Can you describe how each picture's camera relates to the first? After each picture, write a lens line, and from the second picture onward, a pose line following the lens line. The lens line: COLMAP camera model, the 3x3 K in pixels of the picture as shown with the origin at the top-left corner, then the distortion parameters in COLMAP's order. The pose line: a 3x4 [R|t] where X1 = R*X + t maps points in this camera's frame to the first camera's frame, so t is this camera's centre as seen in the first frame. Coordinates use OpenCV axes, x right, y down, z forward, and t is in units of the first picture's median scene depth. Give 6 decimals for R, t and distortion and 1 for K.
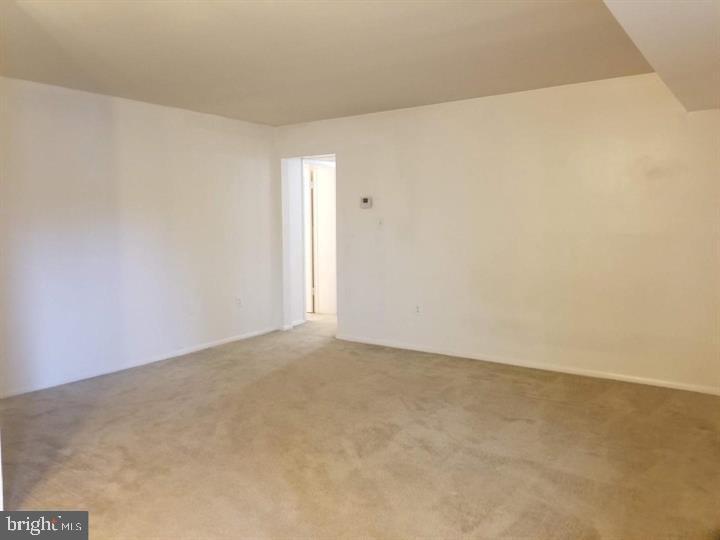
lens RADIAL K [[563.4, 0, 358.5], [0, 563.4, 247.6], [0, 0, 1]] dist [0.071979, -0.131089]
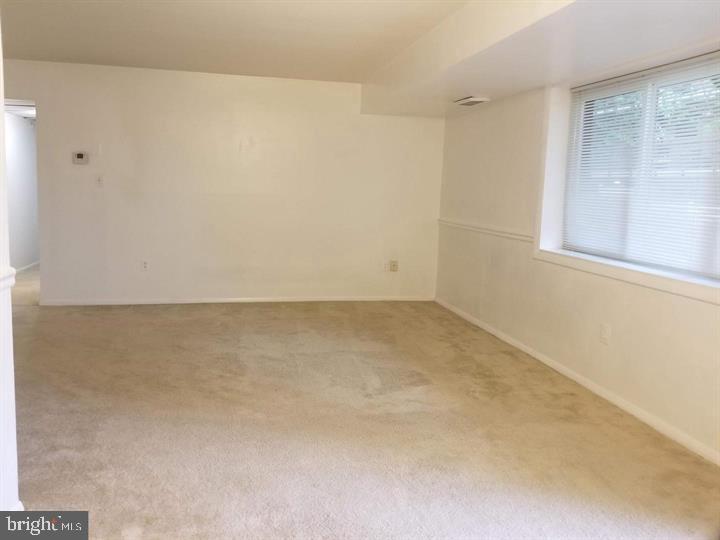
lens RADIAL K [[563.4, 0, 358.5], [0, 563.4, 247.6], [0, 0, 1]] dist [0.071979, -0.131089]
pose [[0.671465, -0.054028, 0.739064, -0.651518], [-0.001104, 0.997265, 0.073905, -0.000724], [-0.741035, -0.050440, 0.669569, -0.002126]]
